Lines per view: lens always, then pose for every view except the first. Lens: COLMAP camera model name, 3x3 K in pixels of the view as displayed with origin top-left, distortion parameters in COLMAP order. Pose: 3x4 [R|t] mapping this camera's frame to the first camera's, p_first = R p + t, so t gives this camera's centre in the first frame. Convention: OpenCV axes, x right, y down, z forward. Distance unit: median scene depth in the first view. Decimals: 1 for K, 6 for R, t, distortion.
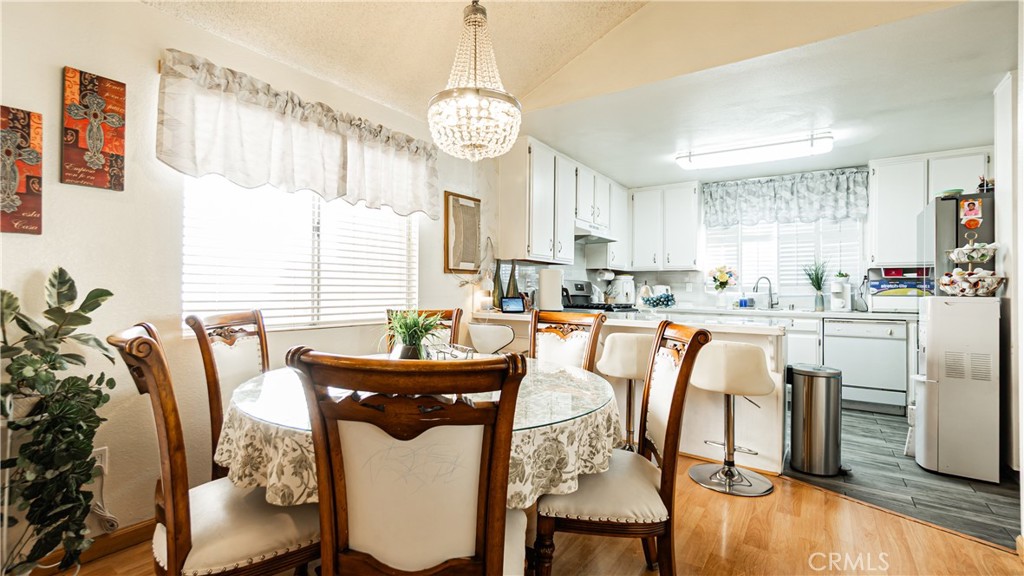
lens RADIAL K [[477.2, 0, 512.0], [0, 477.2, 288.0], [0, 0, 1]] dist [0.000085, 0.000154]
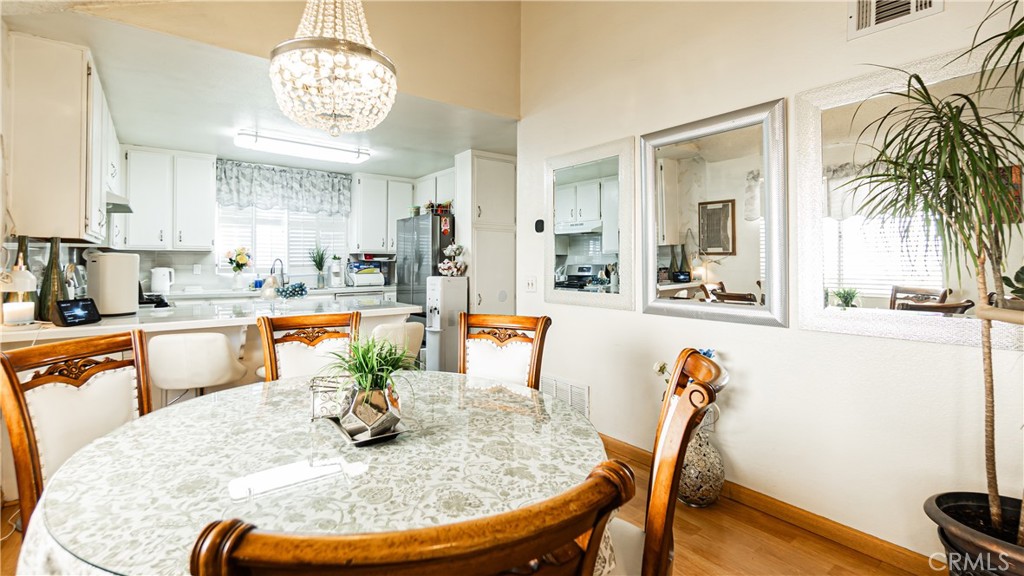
lens RADIAL K [[441.2, 0, 510.6], [0, 441.2, 257.2], [0, 0, 1]] dist [0.000164, 0.000048]
pose [[0.314582, 0.006478, 0.949208, -0.259356], [-0.004709, 0.999975, -0.005264, -0.024924], [-0.949218, -0.002814, 0.314605, 0.193784]]
